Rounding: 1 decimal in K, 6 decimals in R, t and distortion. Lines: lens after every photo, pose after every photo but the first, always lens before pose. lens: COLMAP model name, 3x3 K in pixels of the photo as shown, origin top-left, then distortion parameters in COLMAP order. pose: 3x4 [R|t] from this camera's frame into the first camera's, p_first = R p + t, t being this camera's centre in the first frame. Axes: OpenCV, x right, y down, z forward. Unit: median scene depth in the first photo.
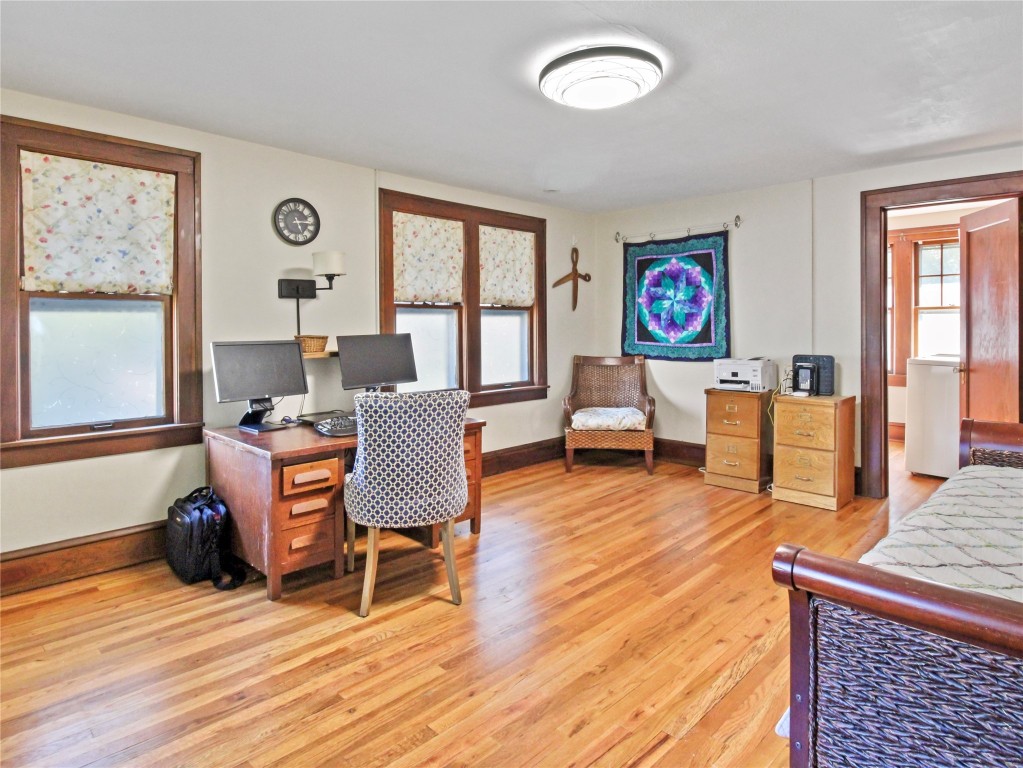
lens RADIAL K [[600.5, 0, 524.6], [0, 600.5, 332.6], [0, 0, 1]] dist [-0.000962, -0.000861]
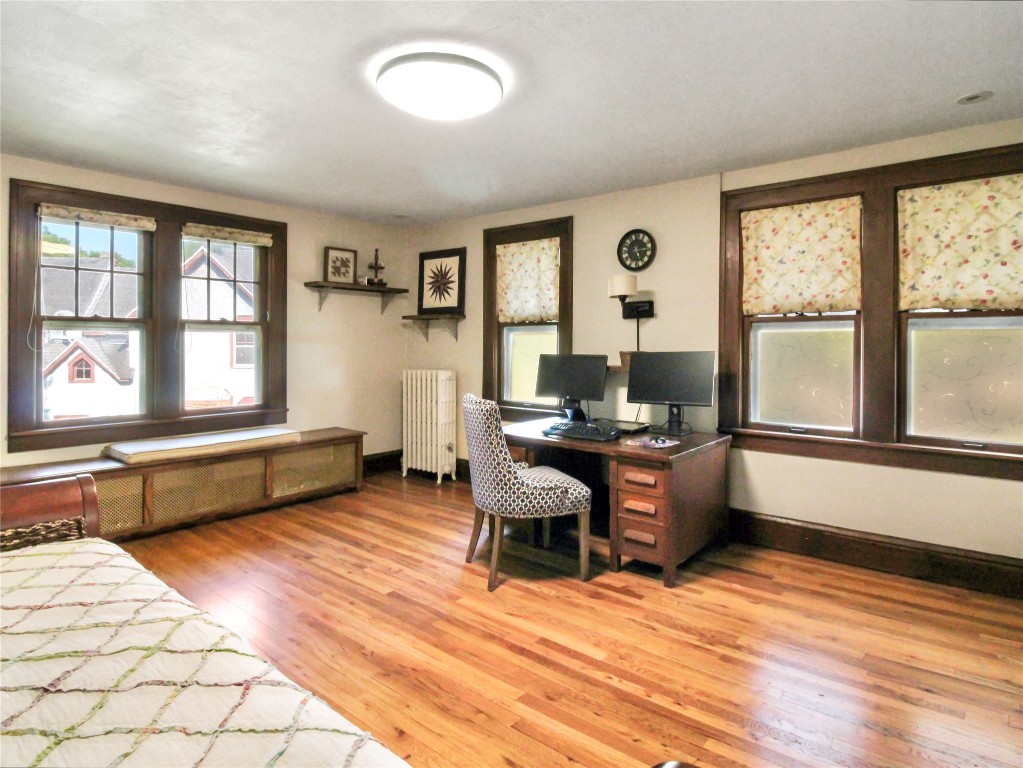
lens RADIAL K [[594.4, 0, 511.4], [0, 594.4, 351.1], [0, 0, 1]] dist [0.001369, -0.000101]
pose [[0.059405, 0.007331, -0.998207, 0.538905], [-0.021312, 0.999754, 0.006074, 0.001692], [0.998006, 0.020913, 0.059547, 0.528091]]
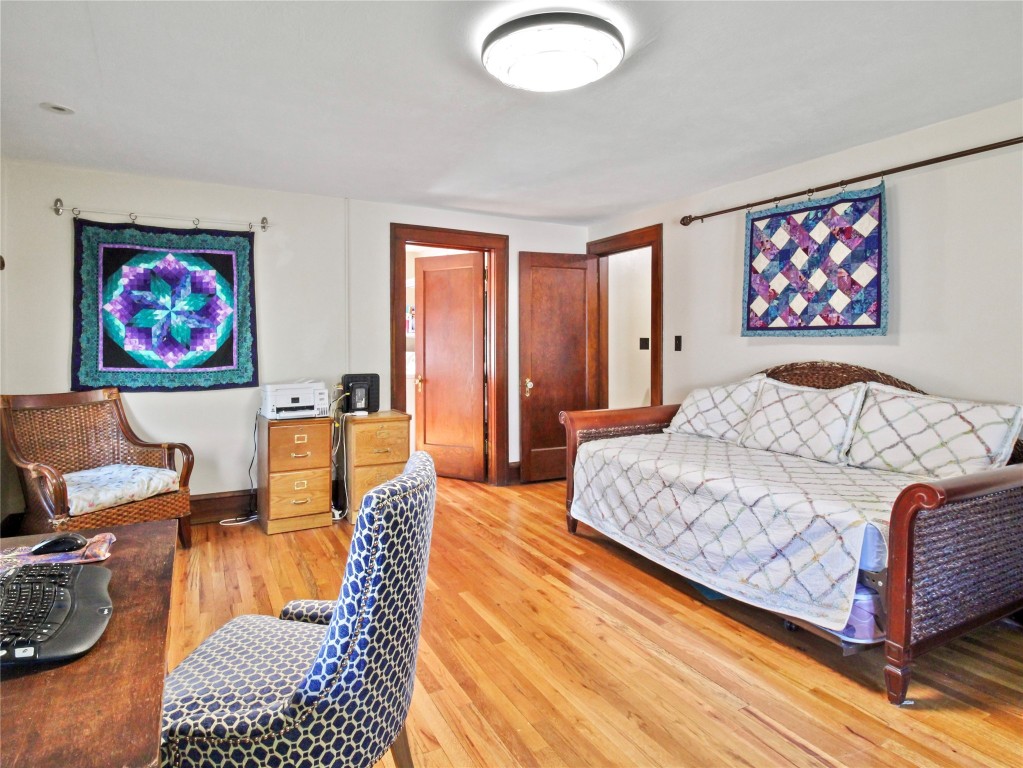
lens RADIAL K [[594.4, 0, 511.4], [0, 594.4, 351.1], [0, 0, 1]] dist [0.001369, -0.000101]
pose [[0.300123, -0.007261, 0.953873, -0.354382], [0.009222, 0.999946, 0.004710, -0.003200], [-0.953856, 0.007383, 0.300174, 0.401161]]
